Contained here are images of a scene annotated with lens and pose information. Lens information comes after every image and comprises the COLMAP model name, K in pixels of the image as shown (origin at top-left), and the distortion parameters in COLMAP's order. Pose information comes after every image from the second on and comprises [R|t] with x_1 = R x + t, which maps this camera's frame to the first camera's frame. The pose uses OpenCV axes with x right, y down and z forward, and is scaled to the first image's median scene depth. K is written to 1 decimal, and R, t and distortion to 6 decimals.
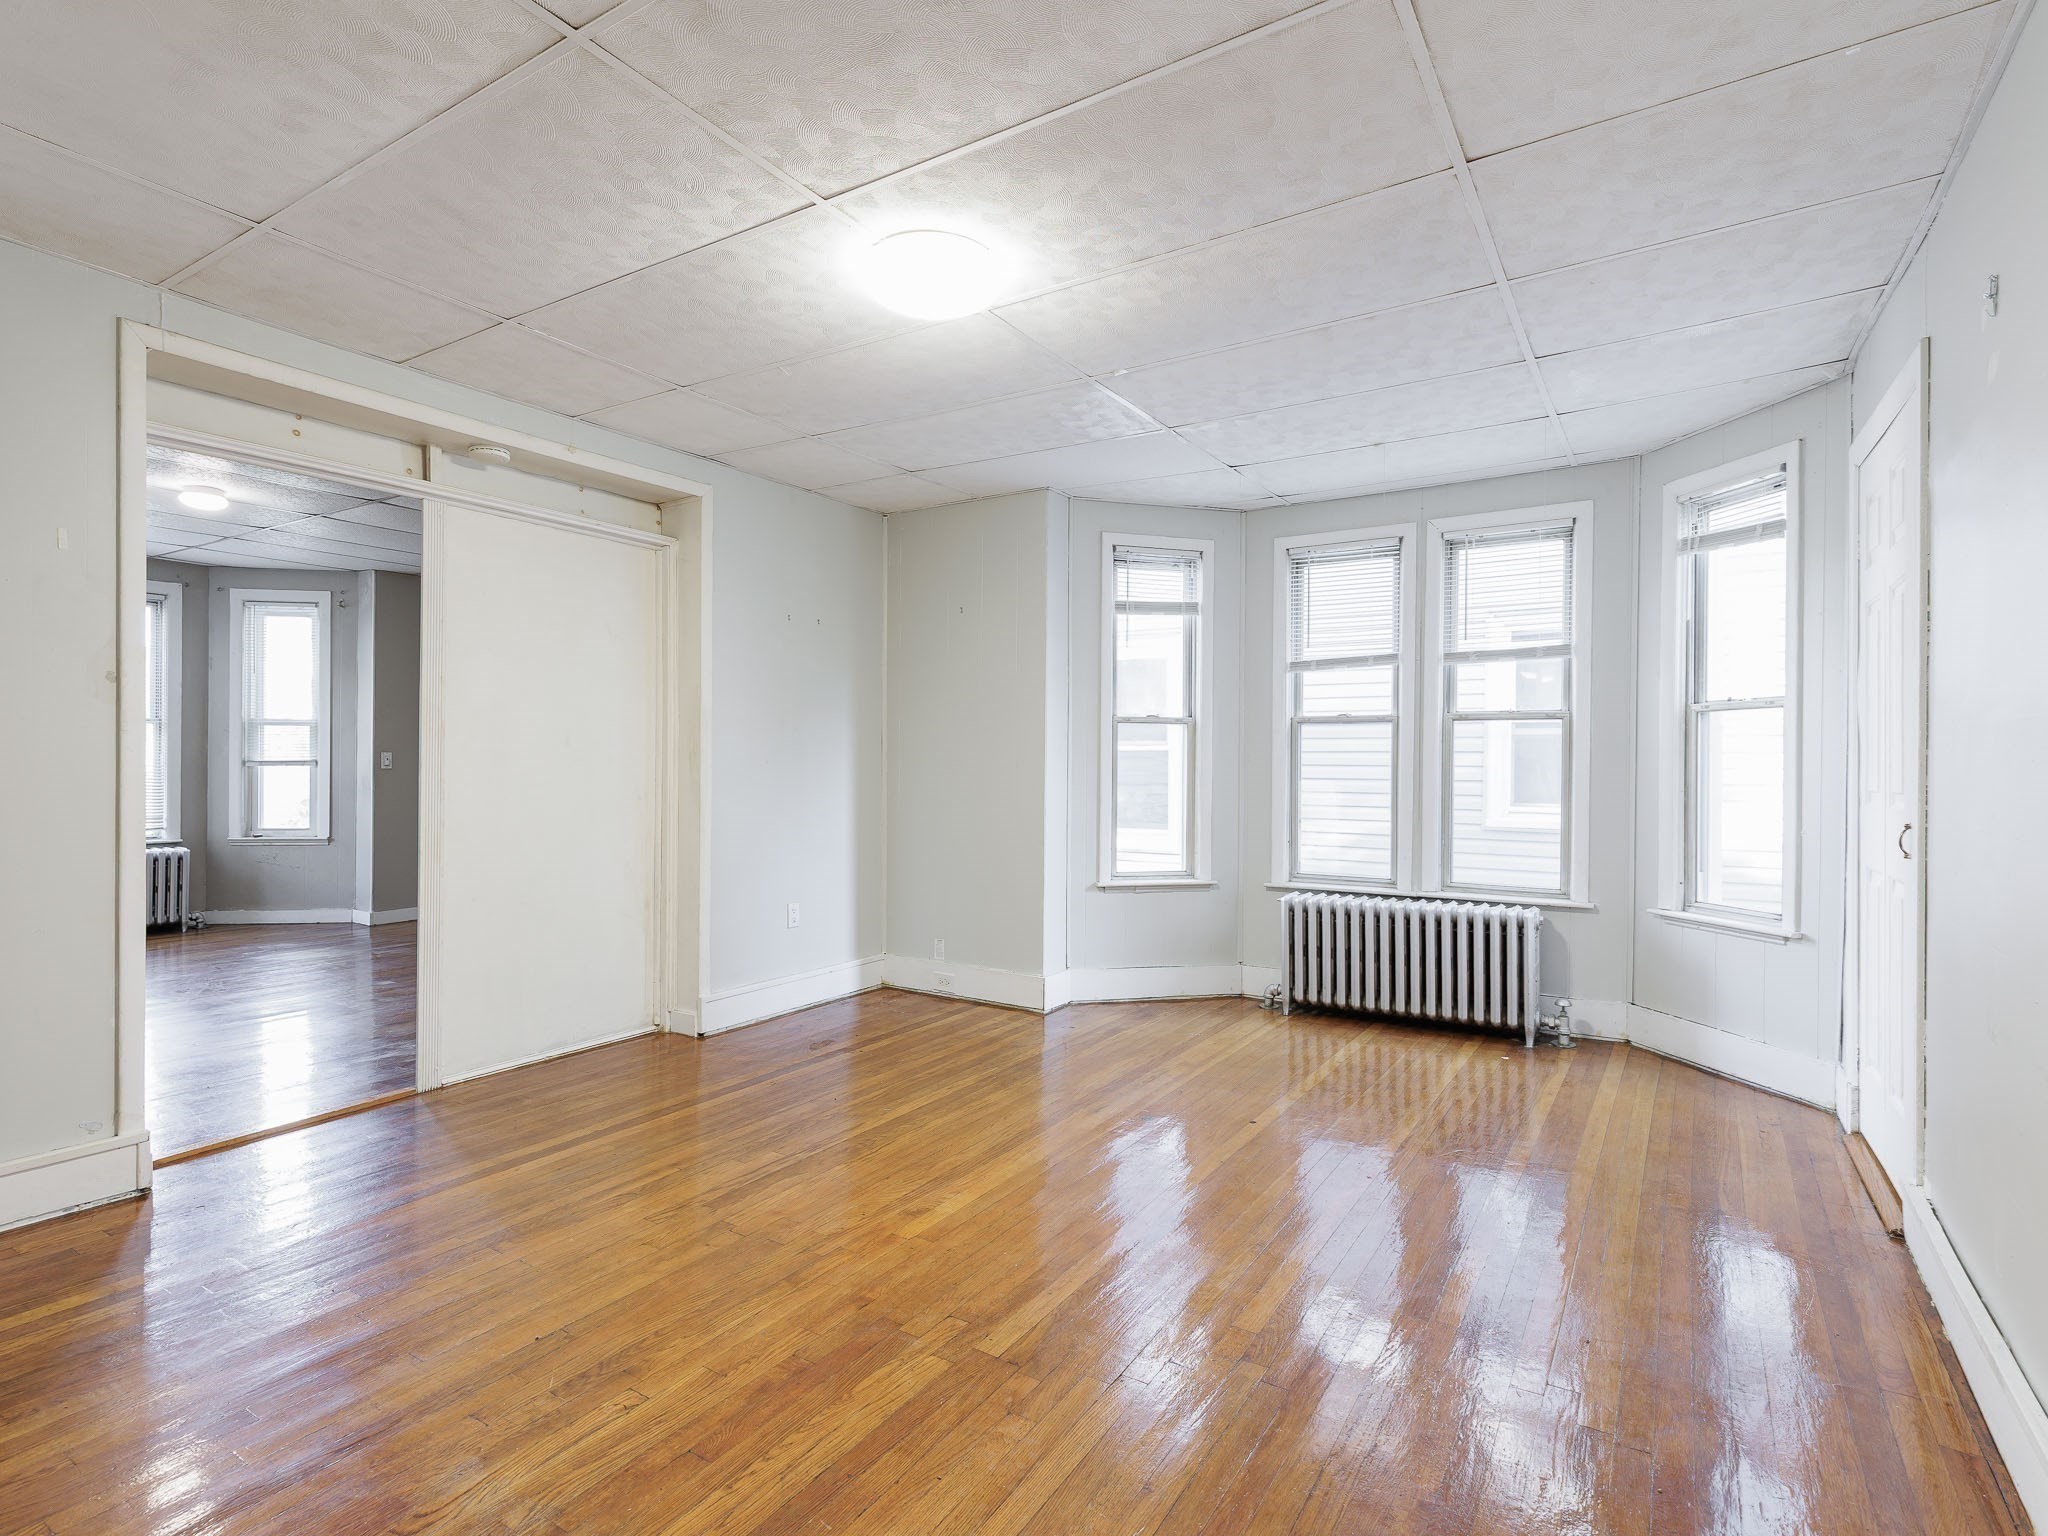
lens RADIAL K [[1041.1, 0, 1020.1], [0, 1041.1, 762.3], [0, 0, 1]] dist [0.009016, 0.000217]
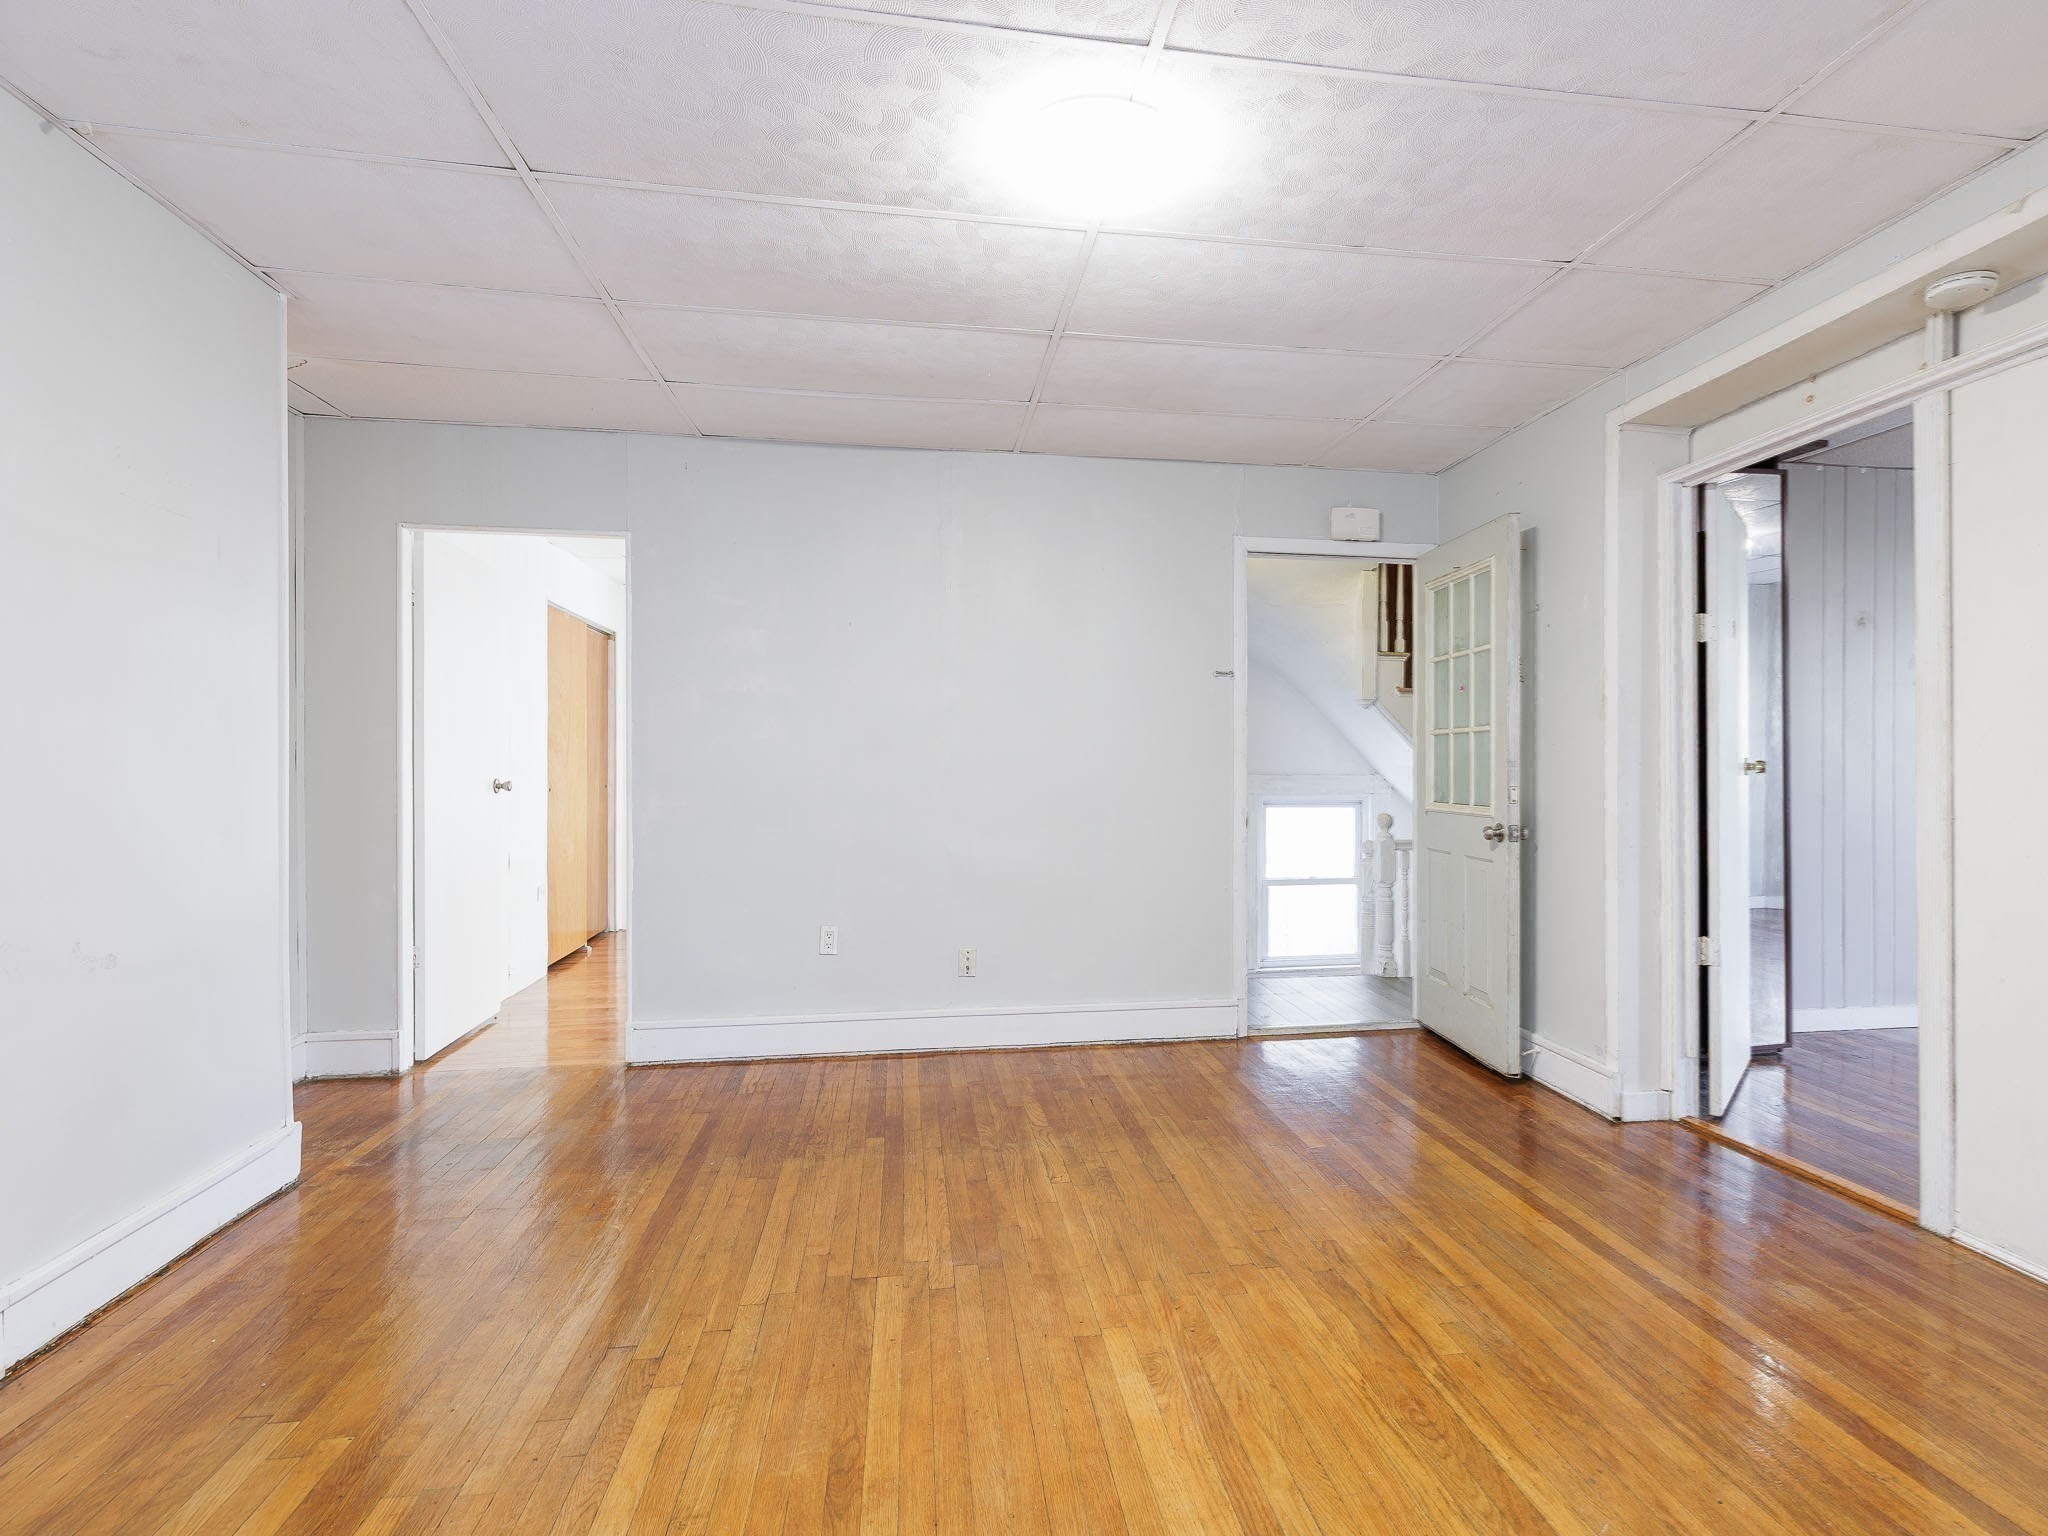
lens RADIAL K [[909.6, 0, 1032.7], [0, 909.6, 770.6], [0, 0, 1]] dist [-0.000150, -0.000113]
pose [[-0.732517, -0.004396, -0.680734, 0.381983], [-0.007145, 0.999974, 0.001231, 0.008048], [0.680711, 0.005765, -0.732529, 1.323376]]
